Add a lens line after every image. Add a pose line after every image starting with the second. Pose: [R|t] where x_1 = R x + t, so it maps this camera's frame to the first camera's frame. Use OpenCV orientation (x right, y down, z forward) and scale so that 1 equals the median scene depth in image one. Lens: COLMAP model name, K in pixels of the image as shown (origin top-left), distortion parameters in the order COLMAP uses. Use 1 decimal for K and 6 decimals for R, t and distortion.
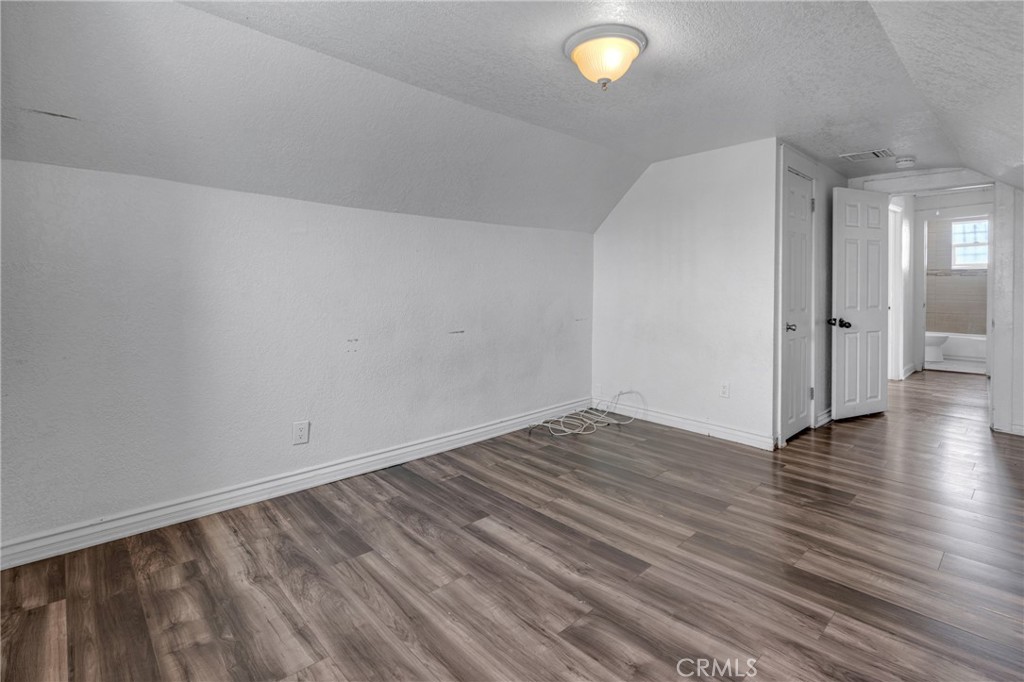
lens RADIAL K [[483.5, 0, 532.8], [0, 483.5, 289.4], [0, 0, 1]] dist [-0.004516, 0.003294]
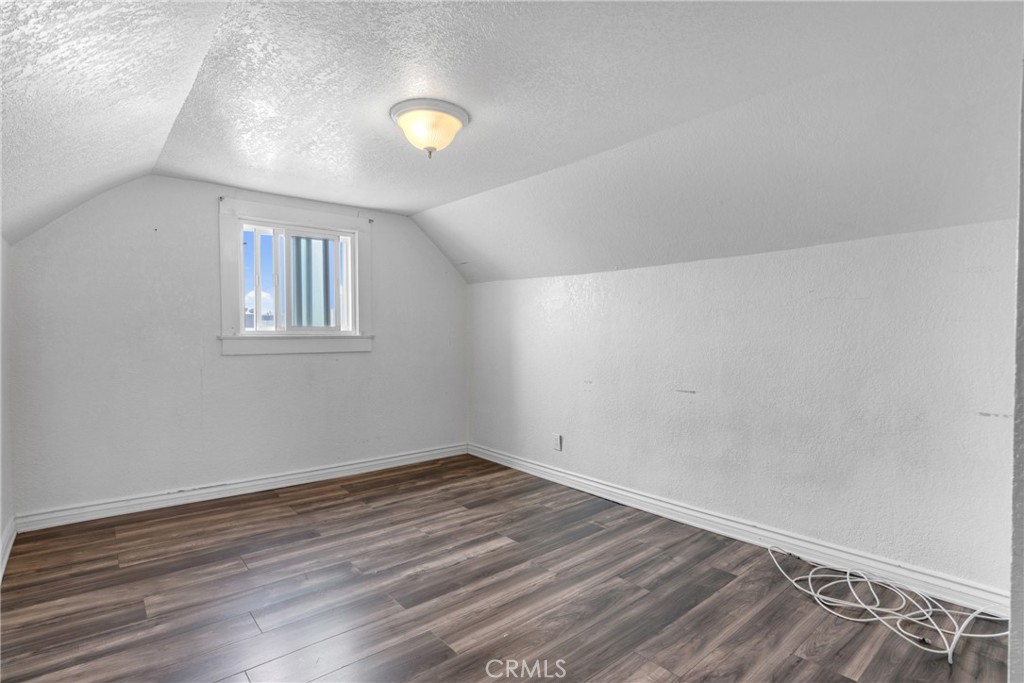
lens RADIAL K [[483.5, 0, 514.5], [0, 483.5, 342.1], [0, 0, 1]] dist [-0.004516, 0.003294]
pose [[-0.041963, 0.015594, -0.998997, 1.132136], [-0.004554, 0.999865, 0.015799, -0.019405], [0.999109, 0.005212, -0.041886, 1.138418]]
